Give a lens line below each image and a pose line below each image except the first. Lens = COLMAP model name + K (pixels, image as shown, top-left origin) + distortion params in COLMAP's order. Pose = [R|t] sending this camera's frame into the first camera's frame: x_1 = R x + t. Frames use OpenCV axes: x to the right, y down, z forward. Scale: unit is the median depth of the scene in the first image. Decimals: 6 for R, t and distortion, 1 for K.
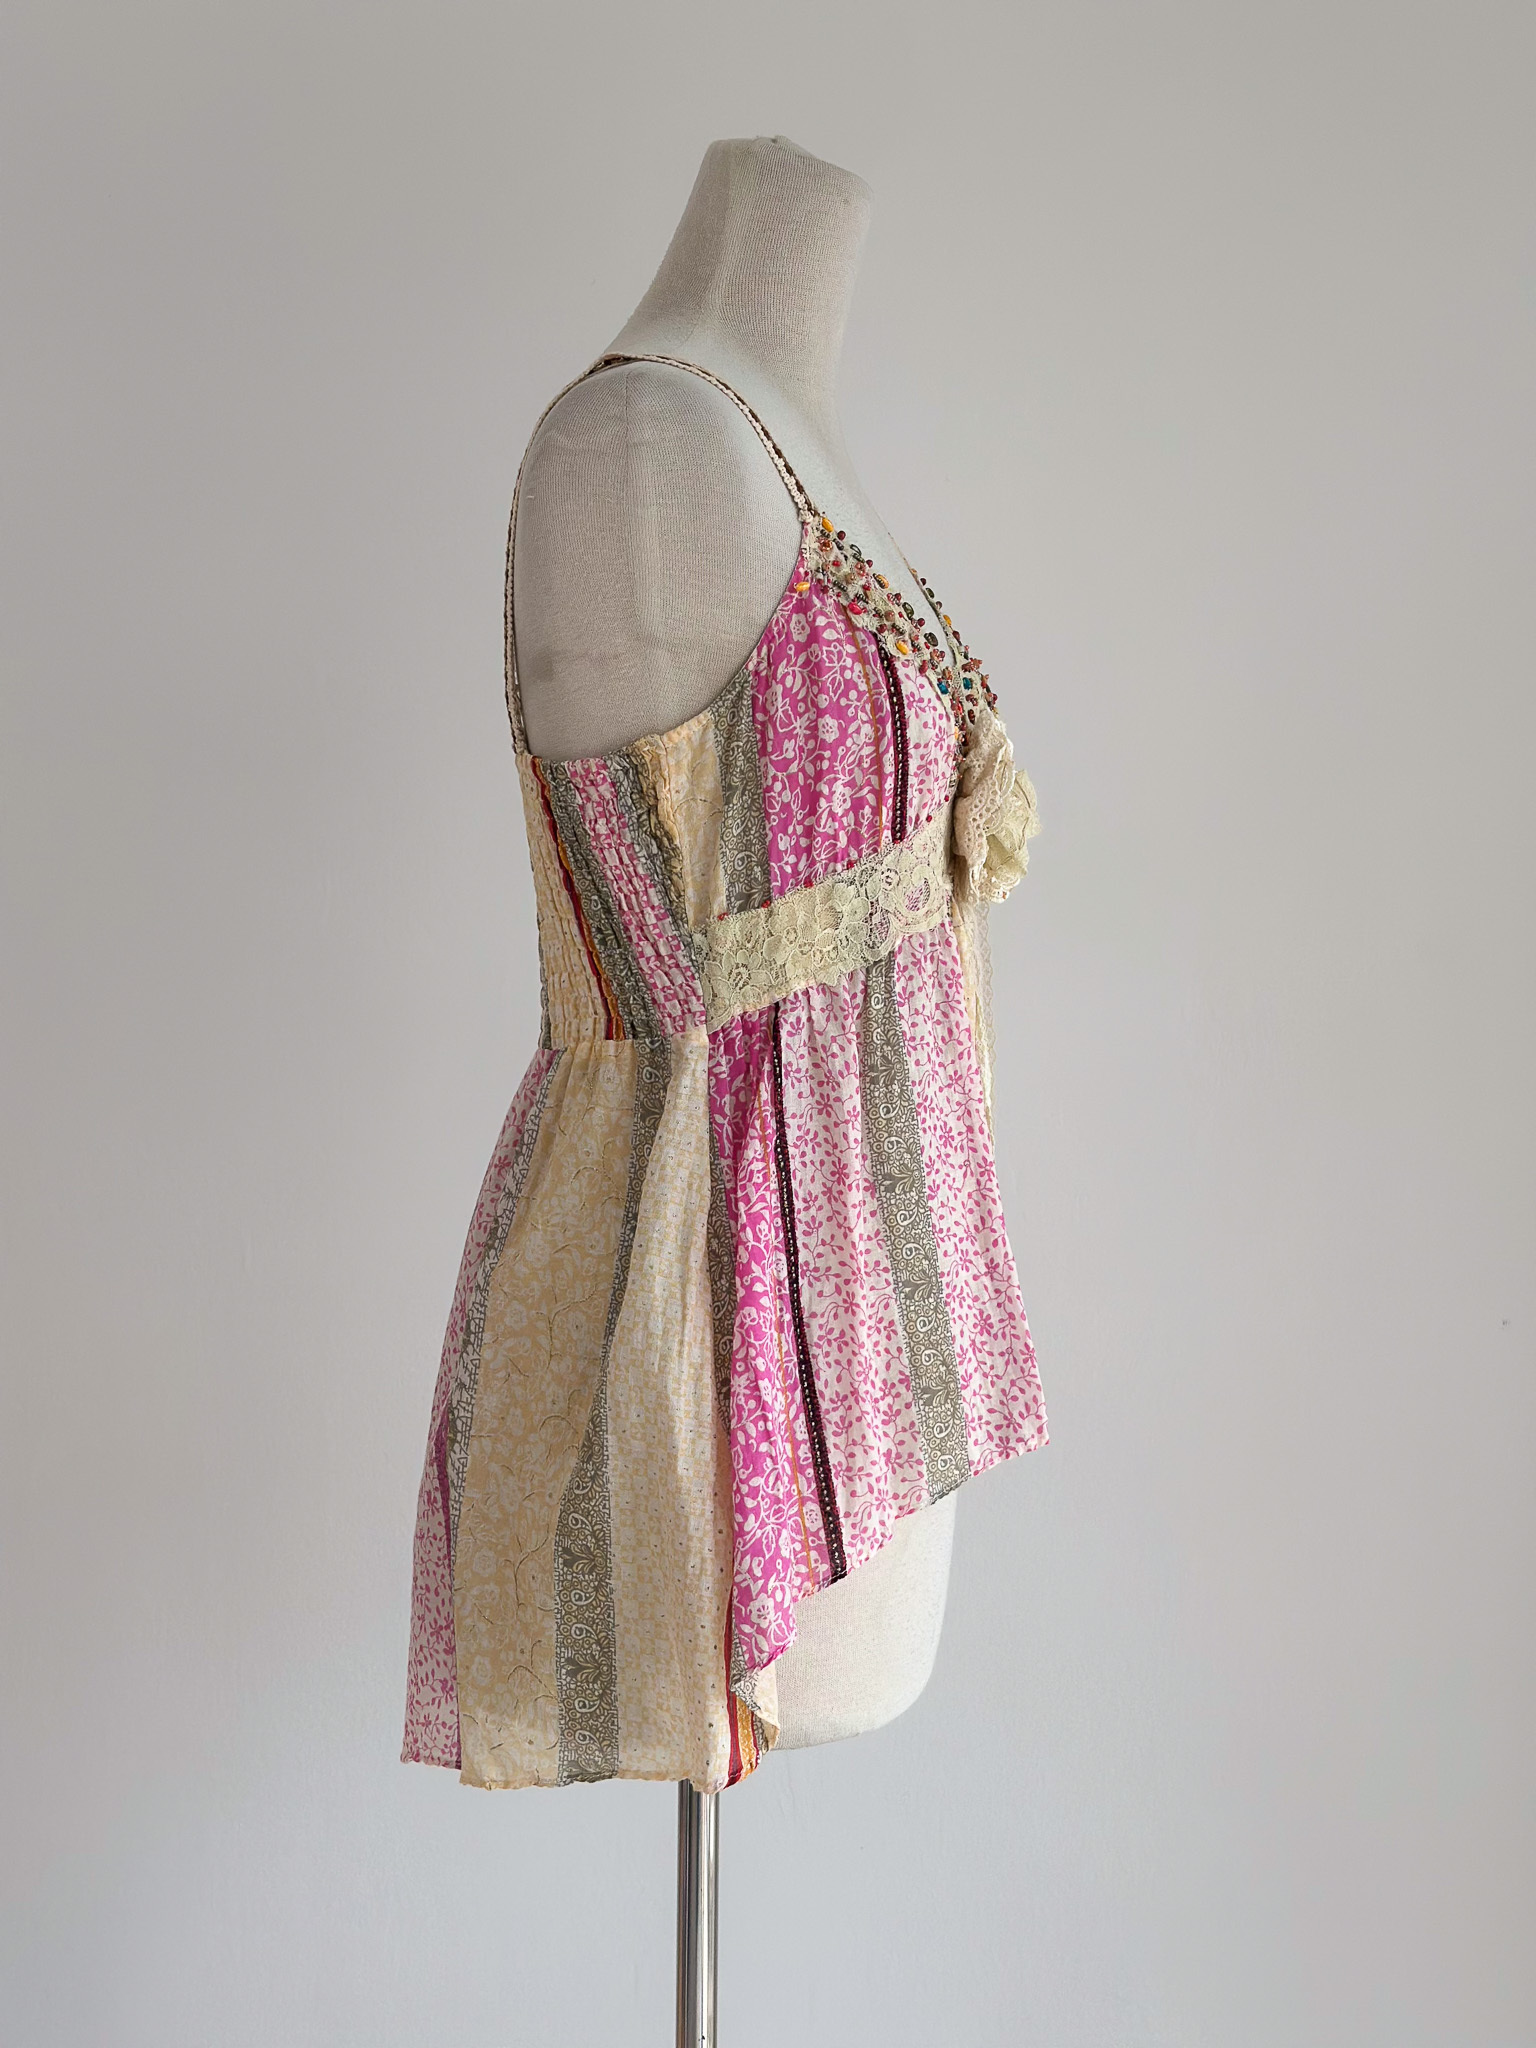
lens RADIAL K [[2879.3, 0, 768.0], [0, 2879.3, 1024.0], [0, 0, 1]] dist [-0.001142, -0.097959]
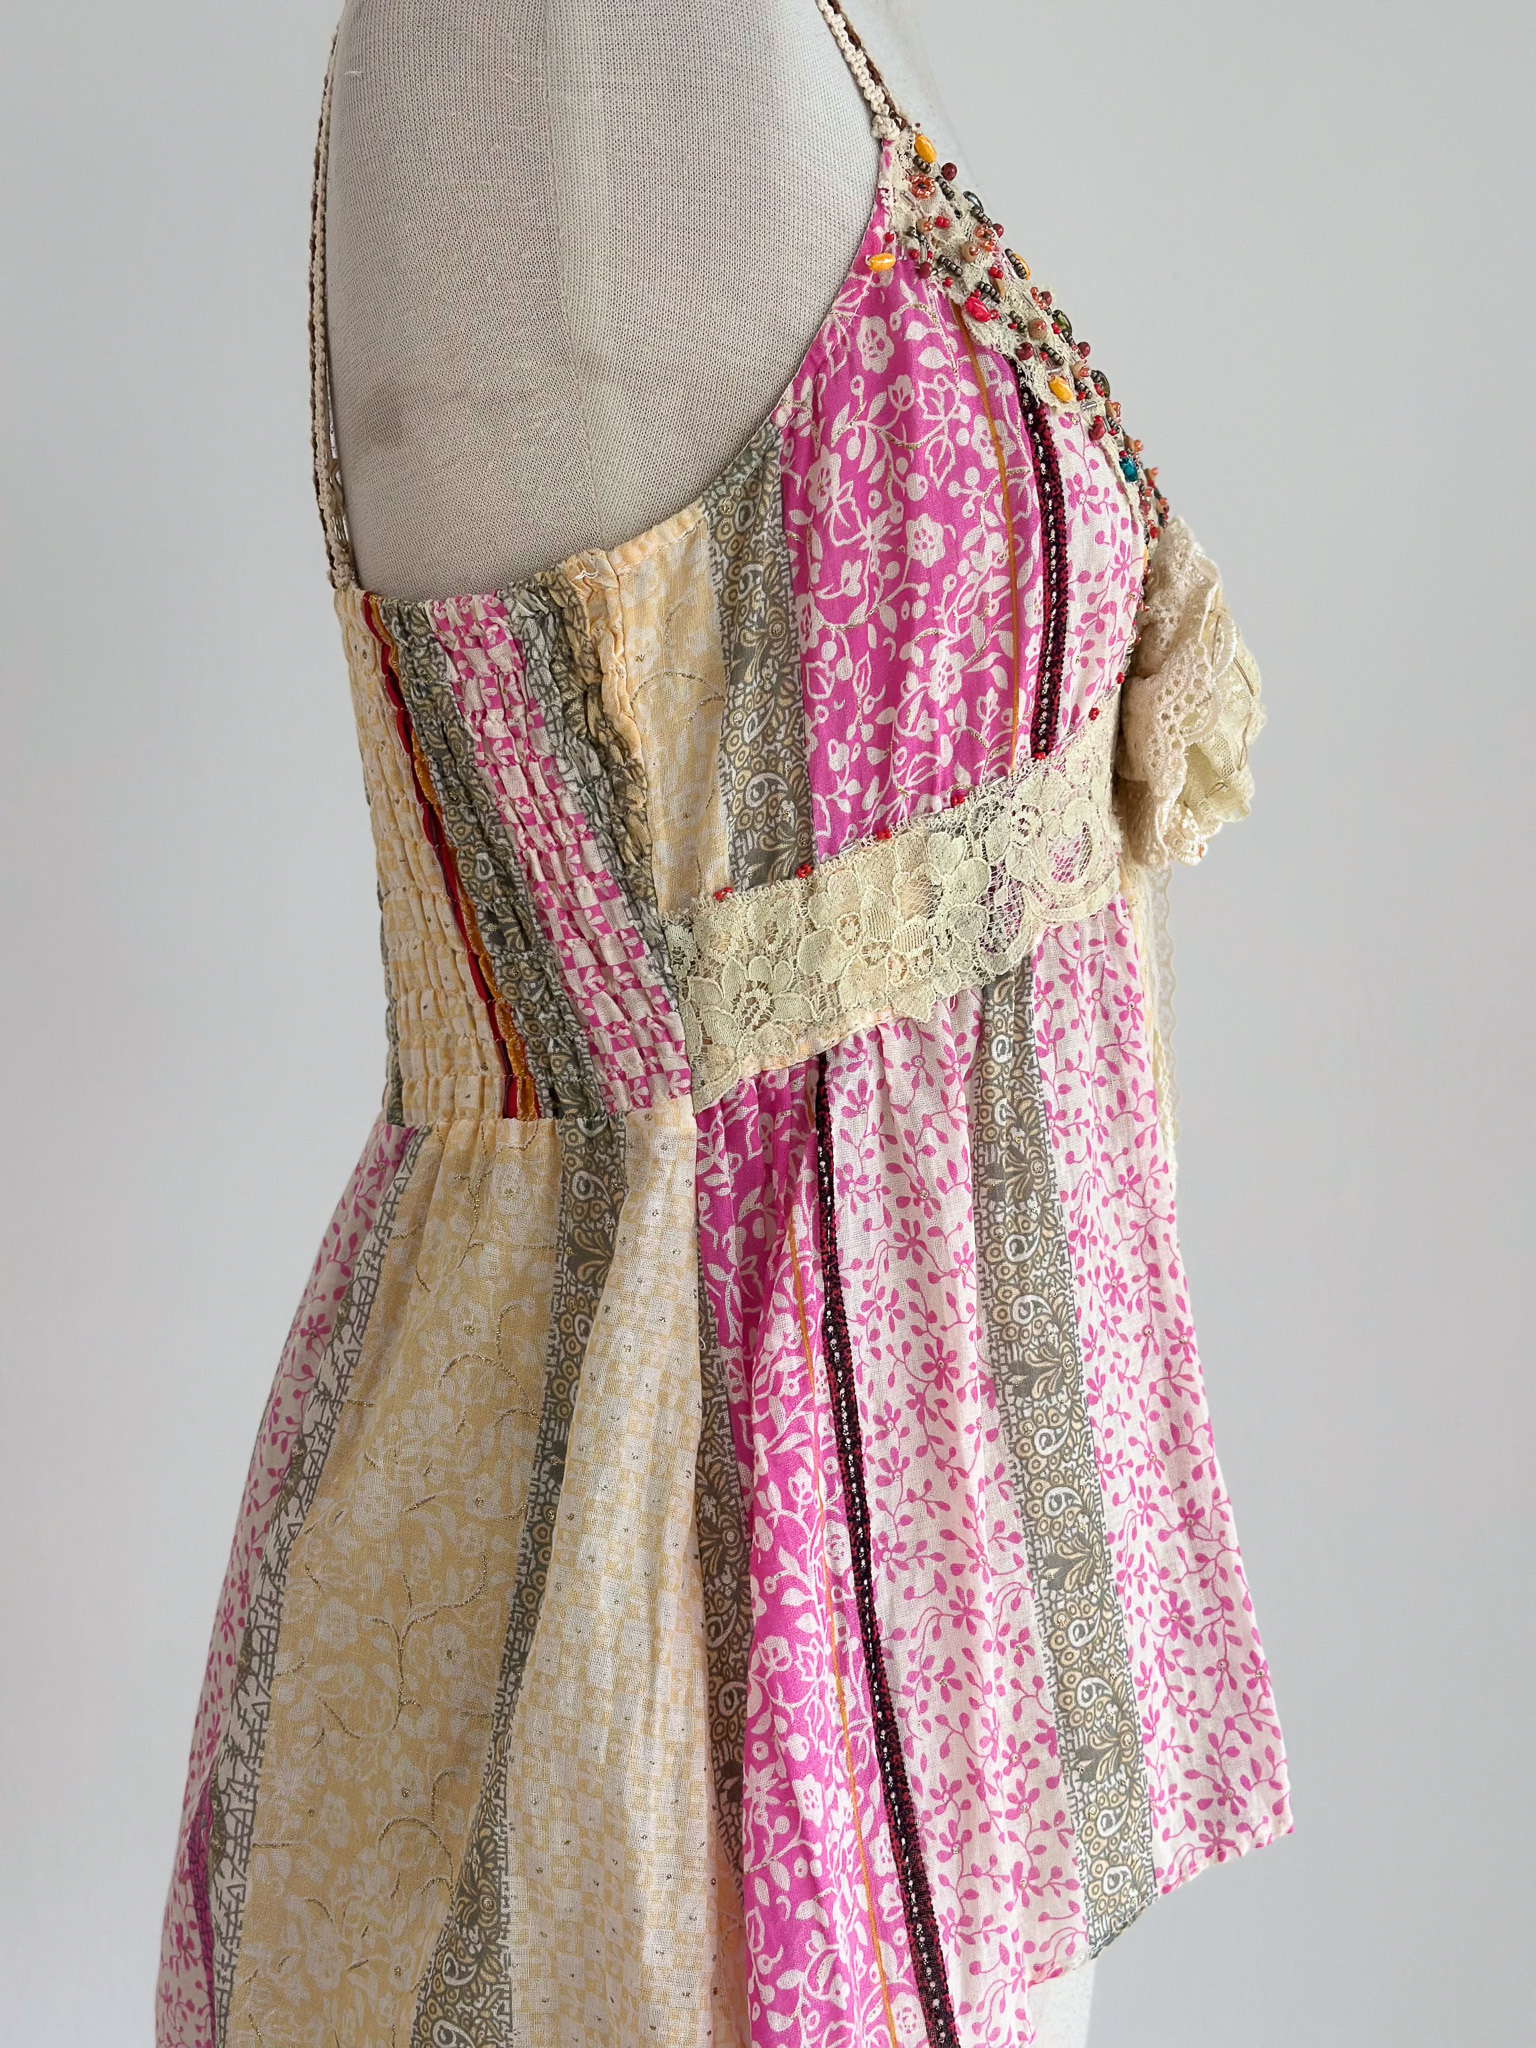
lens RADIAL K [[2842.8, 0, 768.0], [0, 2842.8, 1024.0], [0, 0, 1]] dist [0.111865, -0.021055]
pose [[0.999013, 0.001523, 0.044396, -0.030587], [-0.002923, 0.999499, 0.031502, -0.029658], [-0.044326, -0.031601, 0.998517, 0.466593]]
